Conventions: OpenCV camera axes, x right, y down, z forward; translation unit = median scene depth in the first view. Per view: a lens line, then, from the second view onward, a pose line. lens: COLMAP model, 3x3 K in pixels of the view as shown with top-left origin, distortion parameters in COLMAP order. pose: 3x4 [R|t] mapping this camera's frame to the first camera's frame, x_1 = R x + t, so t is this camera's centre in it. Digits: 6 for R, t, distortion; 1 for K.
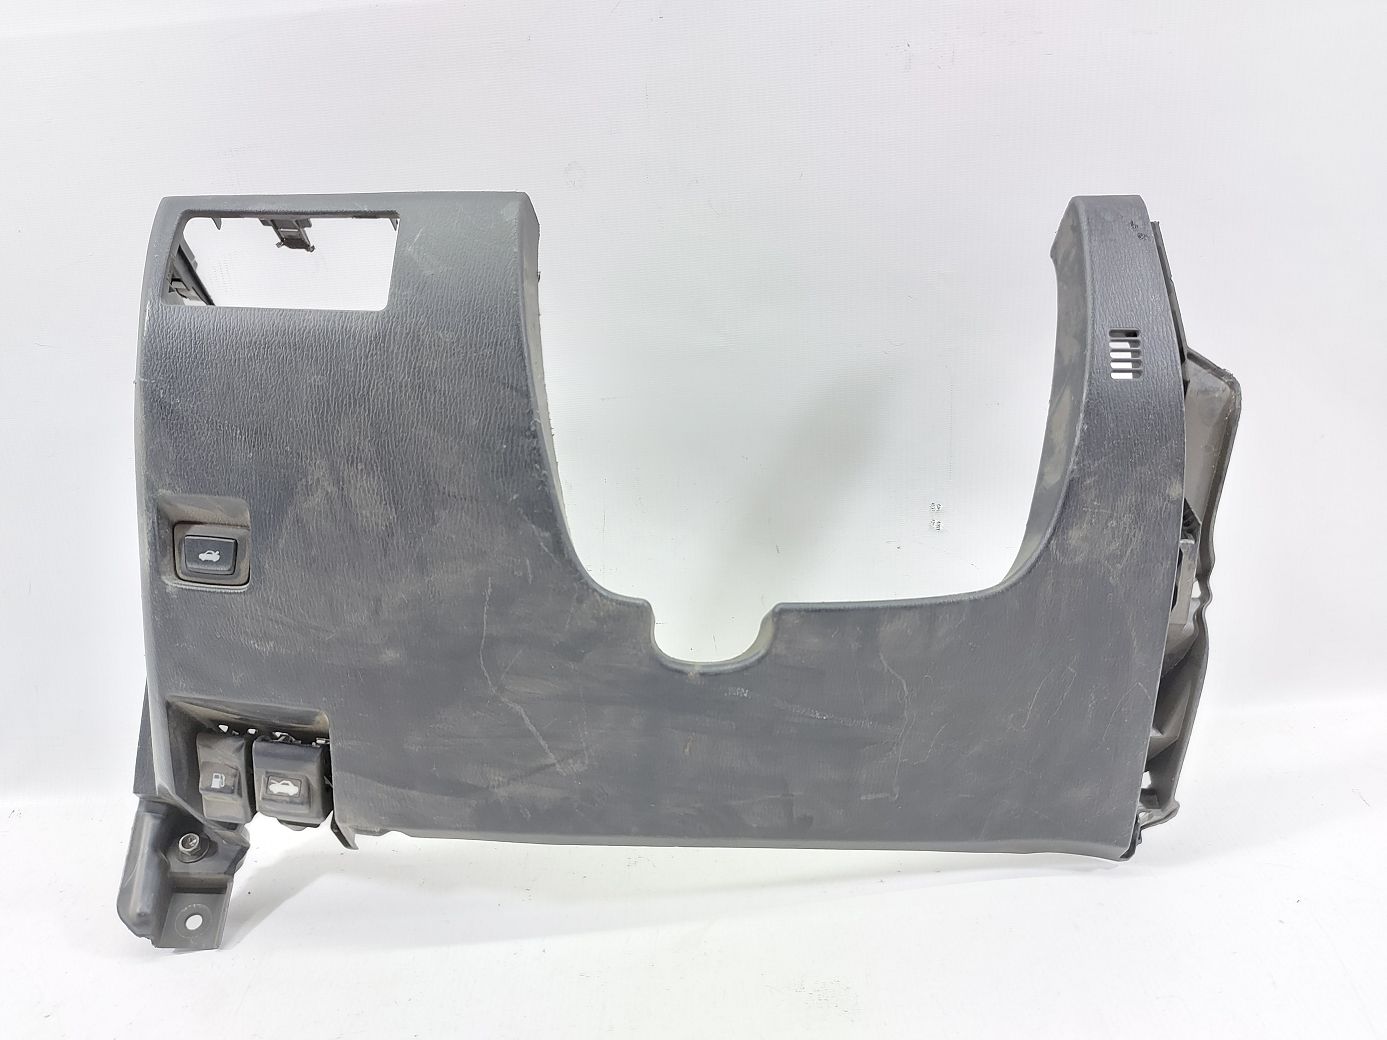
lens RADIAL K [[980.4, 0, 688.8], [0, 980.4, 530.4], [0, 0, 1]] dist [0.059584, -0.014096]
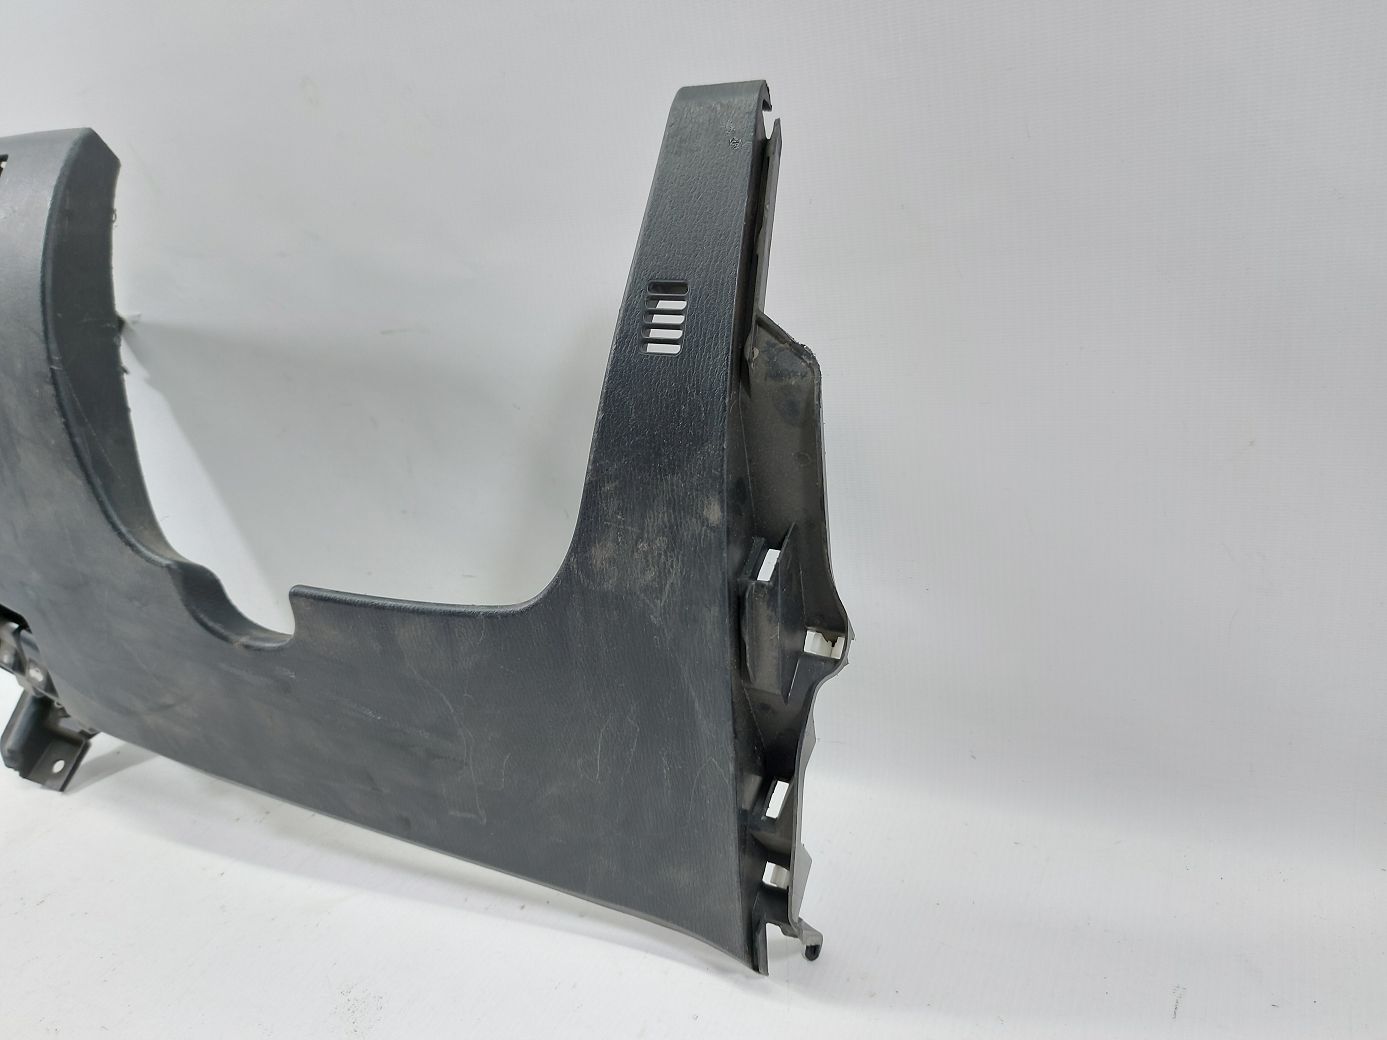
lens RADIAL K [[980.4, 0, 693.3], [0, 980.4, 510.8], [0, 0, 1]] dist [0.059584, -0.014096]
pose [[0.881246, 0.120782, -0.456966, 0.799873], [-0.079692, 0.990927, 0.108230, -0.117181], [0.465892, -0.058961, 0.882875, 0.367489]]
